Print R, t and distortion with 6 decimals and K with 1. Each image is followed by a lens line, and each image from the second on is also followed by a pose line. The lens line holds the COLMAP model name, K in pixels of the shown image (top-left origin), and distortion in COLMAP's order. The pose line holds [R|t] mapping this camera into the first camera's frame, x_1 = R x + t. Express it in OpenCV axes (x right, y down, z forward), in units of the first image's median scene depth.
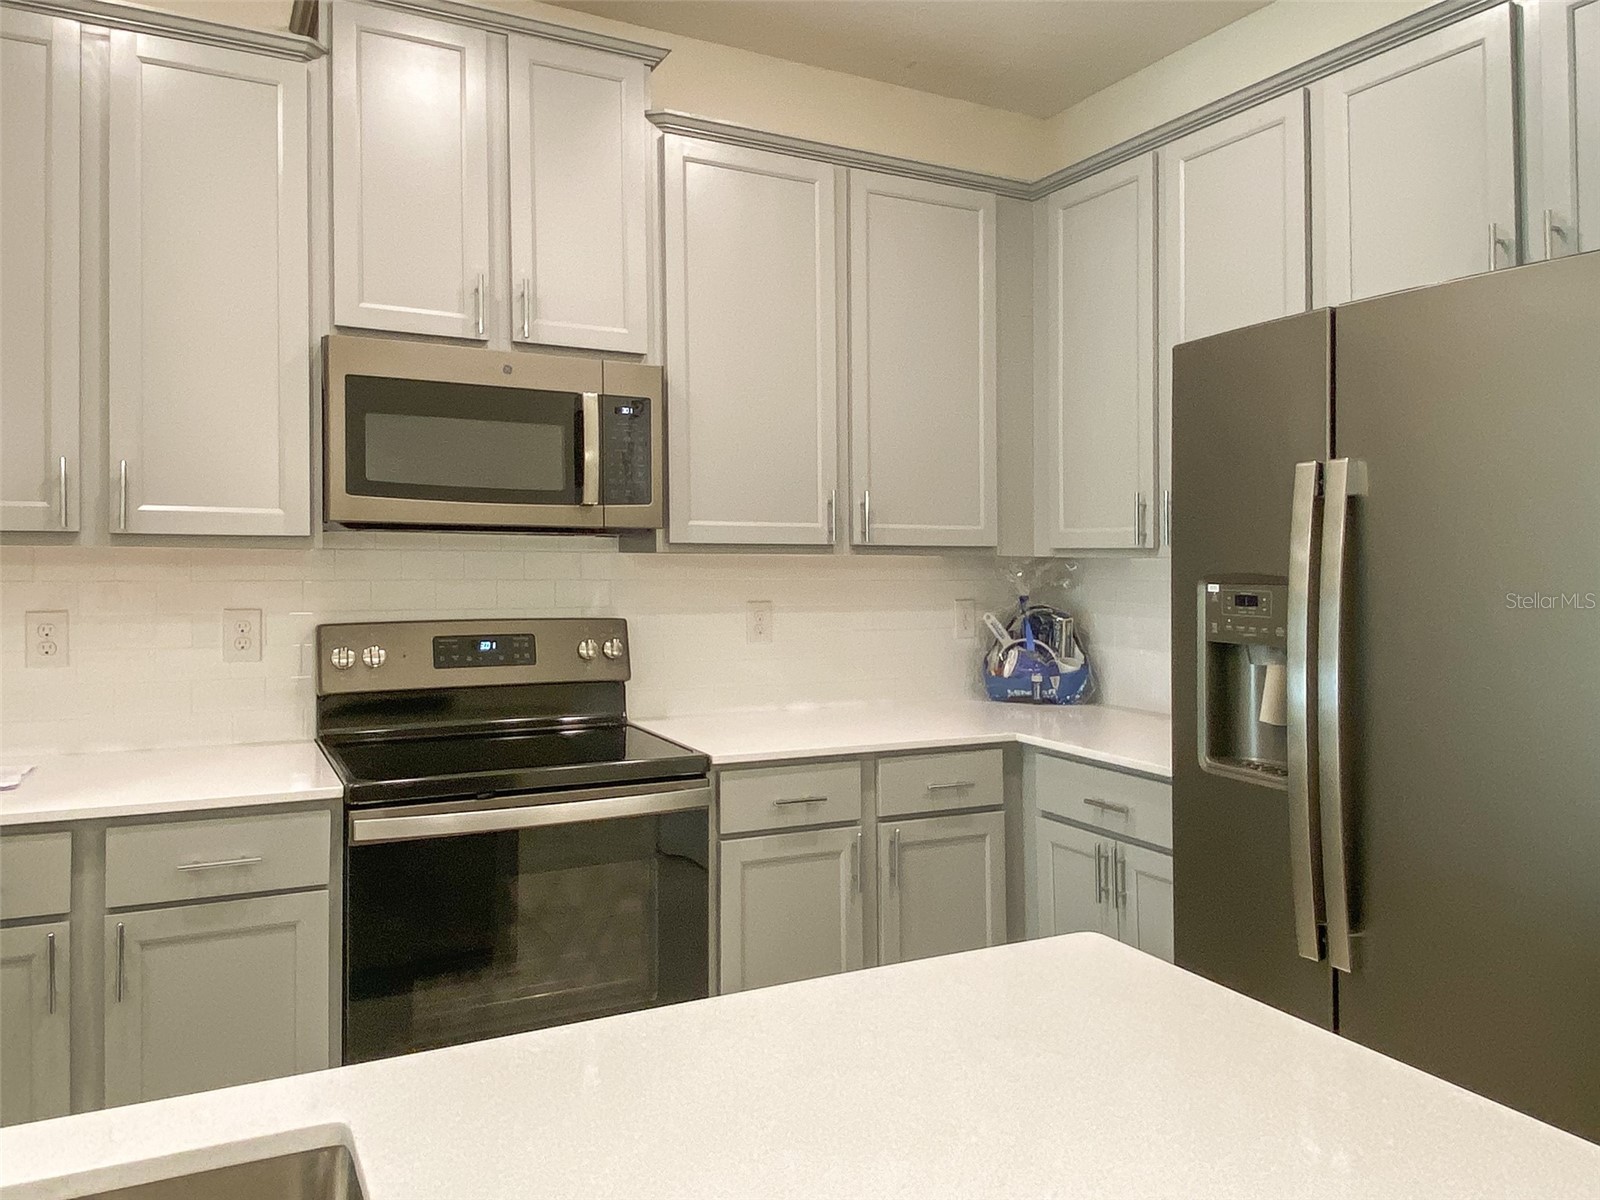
lens RADIAL K [[1154.9, 0, 794.9], [0, 1154.9, 557.8], [0, 0, 1]] dist [0.007516, -0.000783]
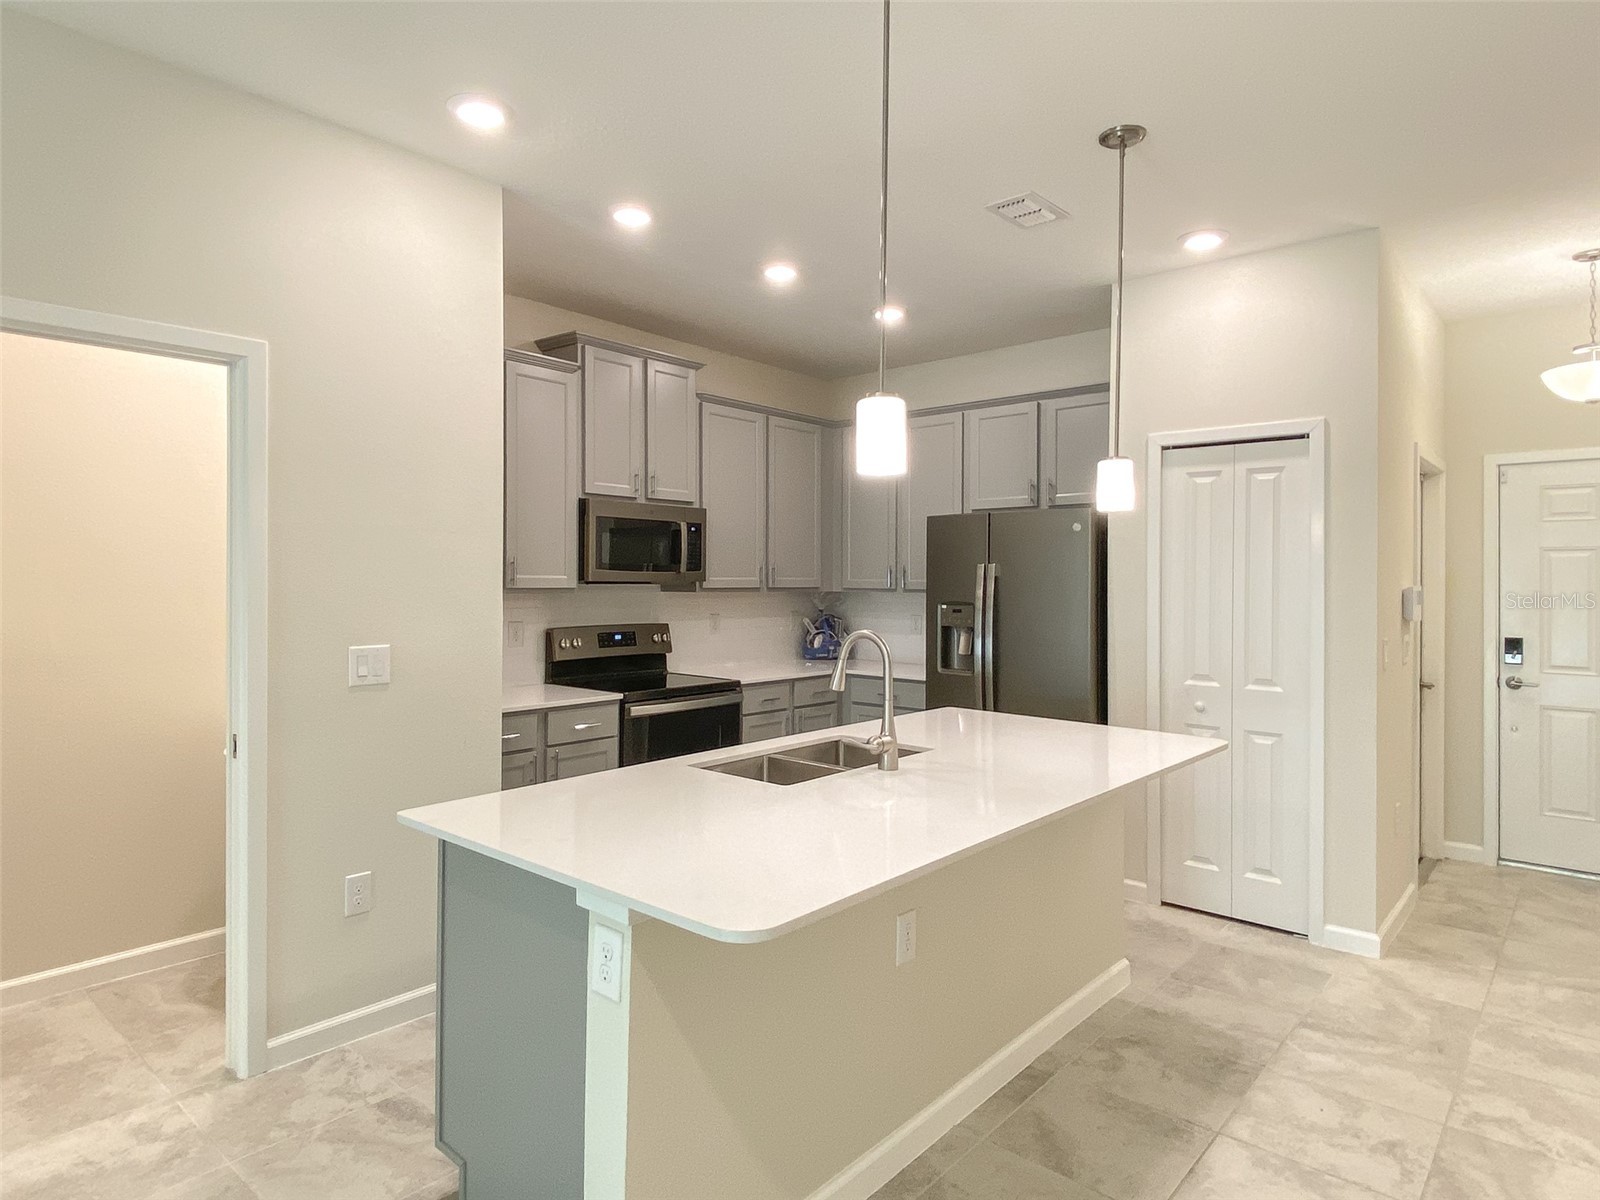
lens RADIAL K [[908.1, 0, 800.0], [0, 908.1, 600.0], [0, 0, 1]] dist [0.005049, -0.000948]
pose [[0.929928, -0.010706, 0.367586, -0.598214], [0.001748, 0.999693, 0.024695, -0.034596], [-0.367738, -0.022322, 0.929661, -0.708402]]
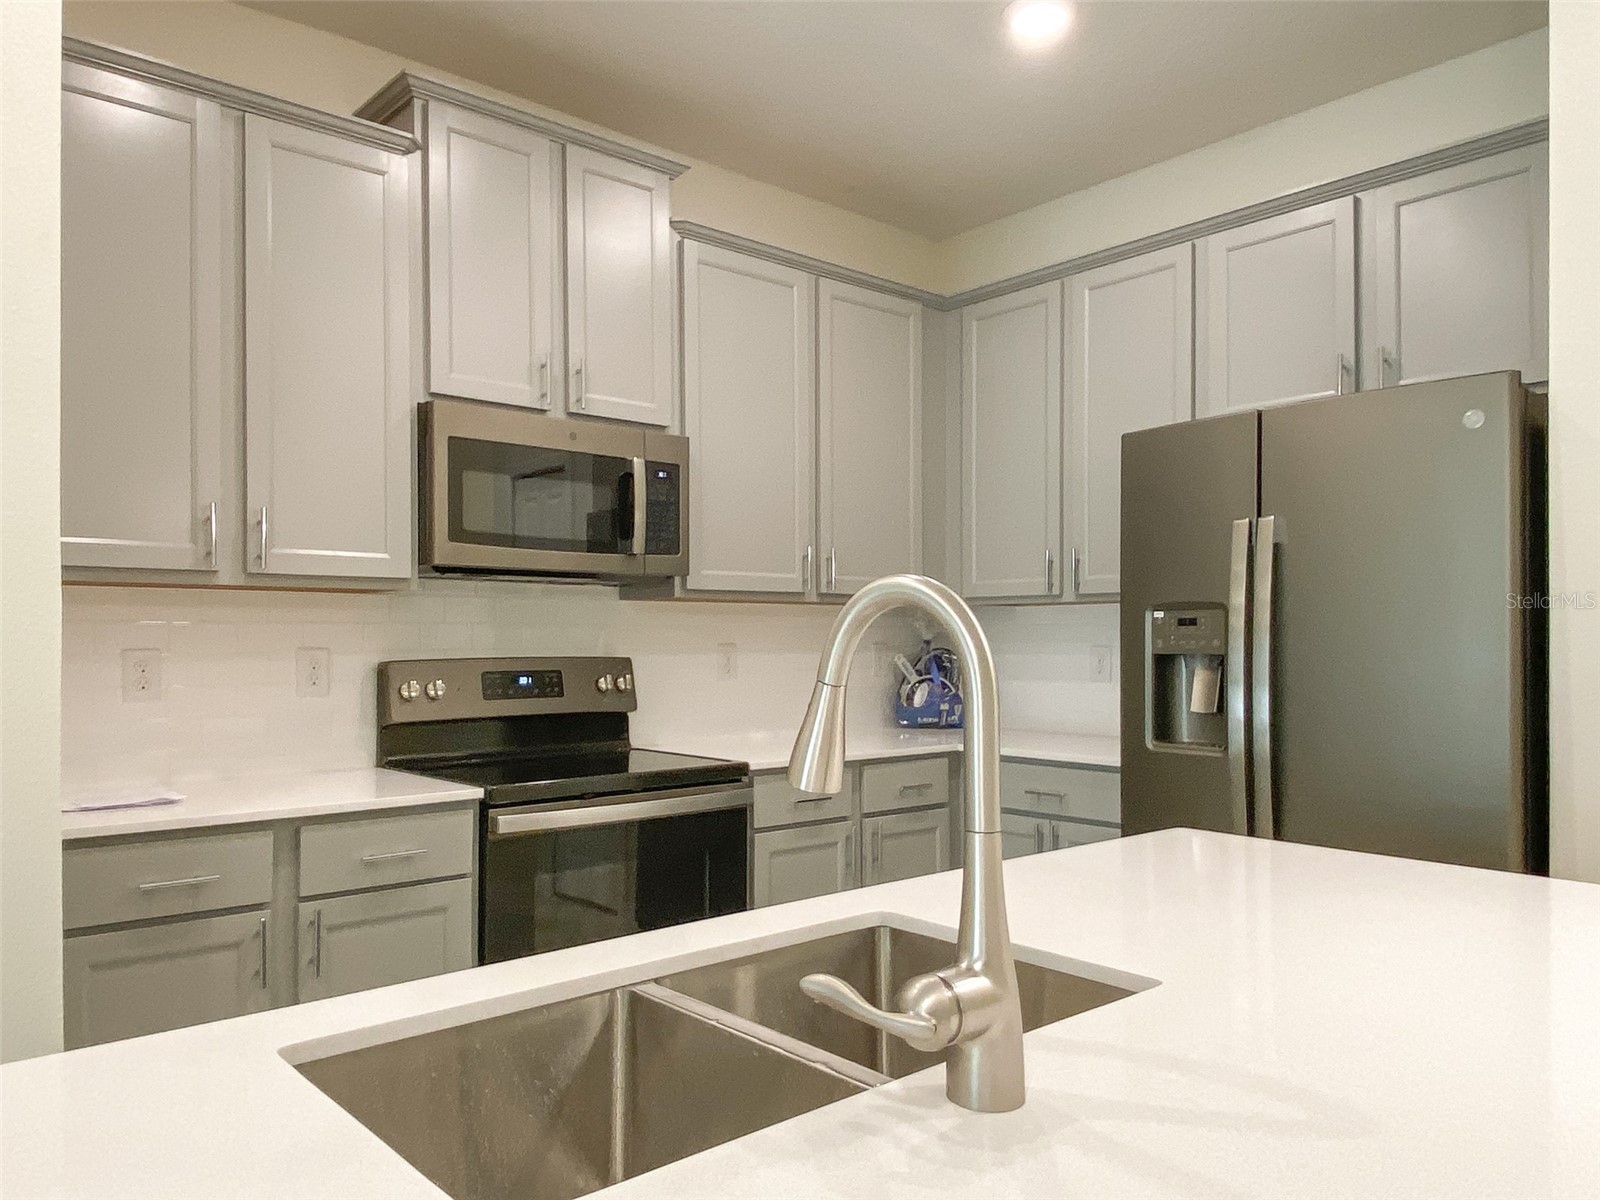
lens RADIAL K [[1143.0, 0, 790.8], [0, 1143.0, 645.8], [0, 0, 1]] dist [0.031966, 0.000611]
pose [[0.971681, -0.010918, 0.236042, -0.292504], [0.009425, 0.999928, 0.007451, 0.038362], [-0.236107, -0.005015, 0.971714, -0.159702]]
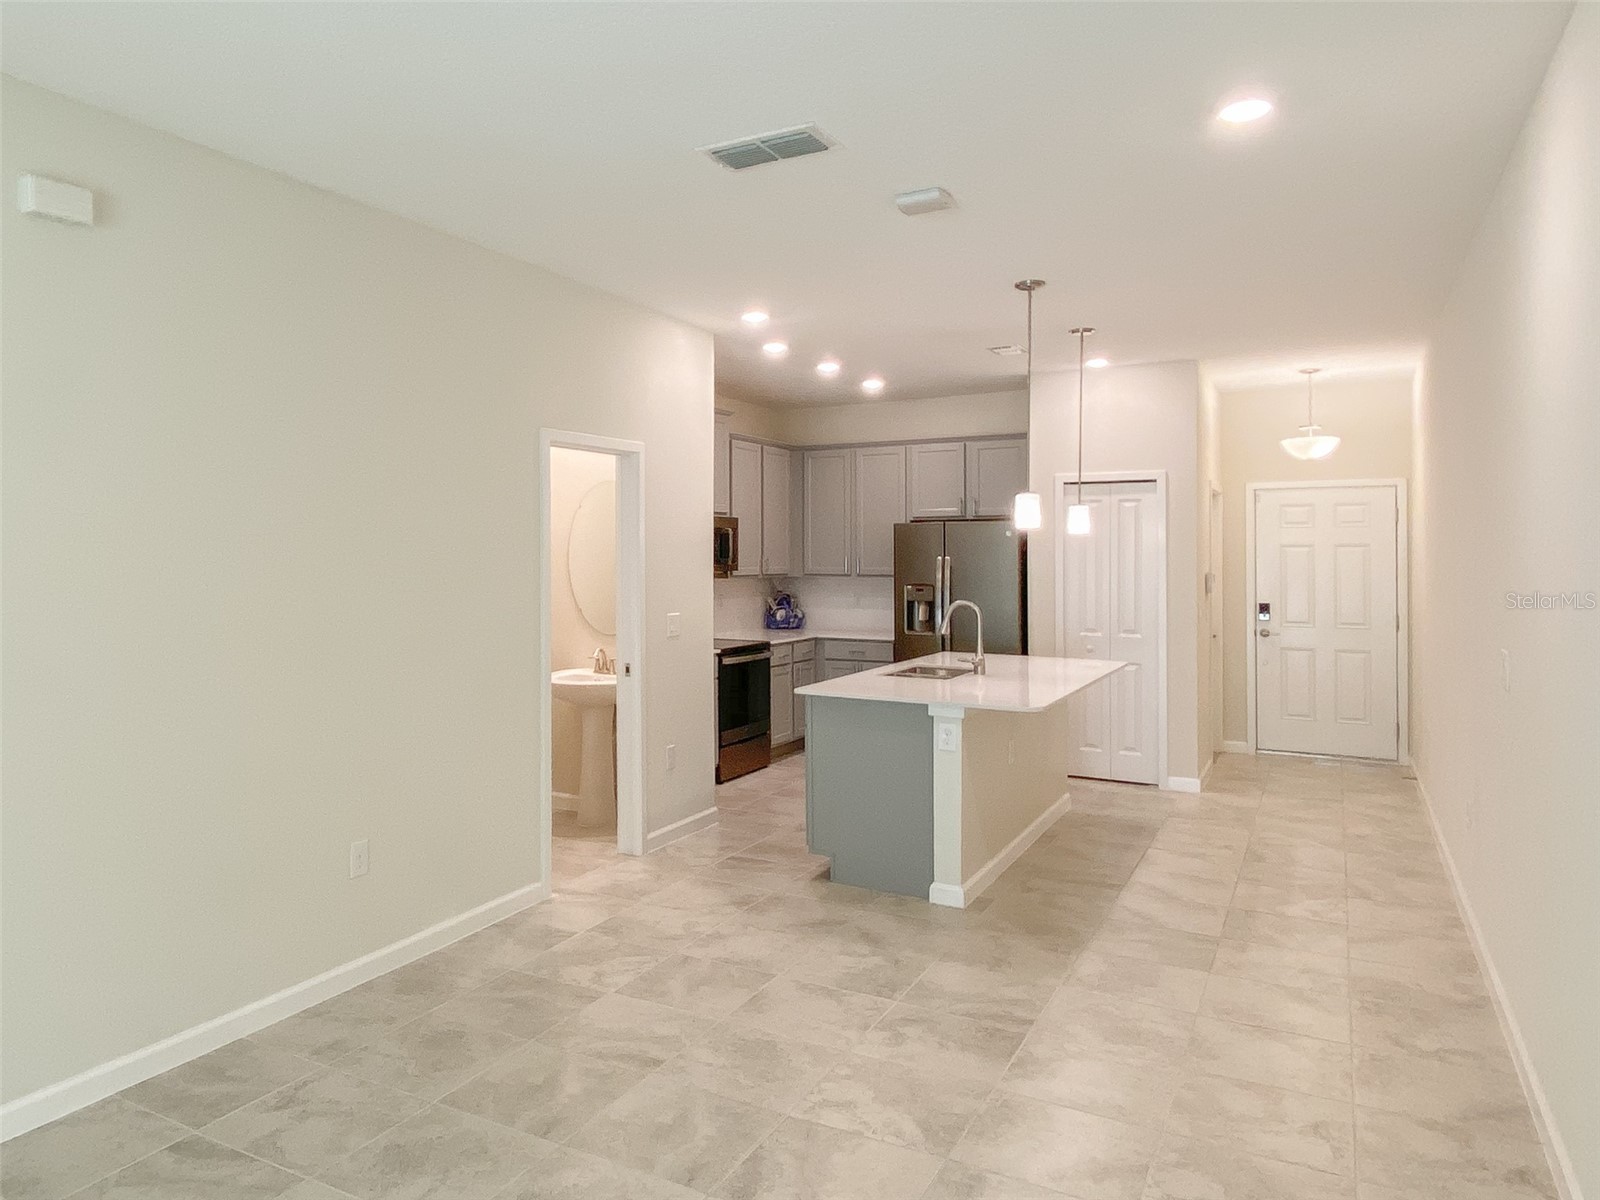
lens RADIAL K [[1053.1, 0, 684.1], [0, 1053.1, 584.9], [0, 0, 1]] dist [0.031542, 0.000713]
pose [[0.847842, -0.023398, 0.529732, -1.740922], [0.008004, 0.999477, 0.031336, -0.079589], [-0.530188, -0.022328, 0.847586, -1.308357]]
